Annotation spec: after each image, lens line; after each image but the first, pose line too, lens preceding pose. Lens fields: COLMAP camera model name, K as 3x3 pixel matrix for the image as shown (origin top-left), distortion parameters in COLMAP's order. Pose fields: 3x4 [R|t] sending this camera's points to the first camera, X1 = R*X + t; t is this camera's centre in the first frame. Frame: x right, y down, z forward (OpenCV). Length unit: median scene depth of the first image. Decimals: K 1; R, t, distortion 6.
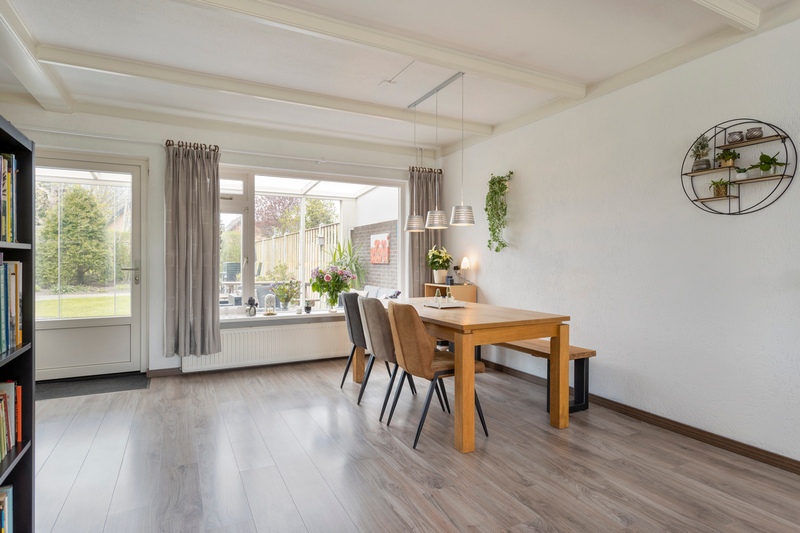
lens RADIAL K [[440.1, 0, 401.0], [0, 440.1, 259.0], [0, 0, 1]] dist [0.000173, -0.000379]
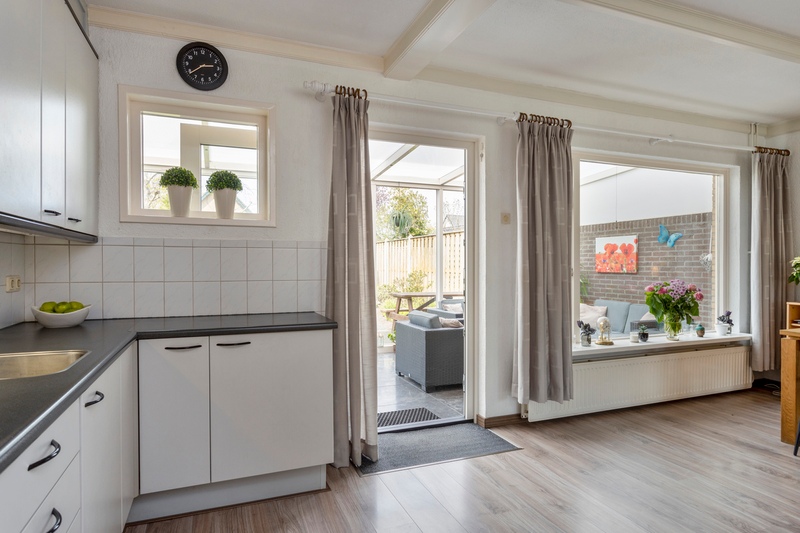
lens RADIAL K [[467.2, 0, 400.0], [0, 467.2, 266.5], [0, 0, 1]] dist [-0.006287, -0.002920]
pose [[0.995357, -0.001873, -0.096236, -0.597122], [0.002565, 0.999972, 0.007068, -0.014165], [0.096220, -0.007282, 0.995333, 0.172540]]
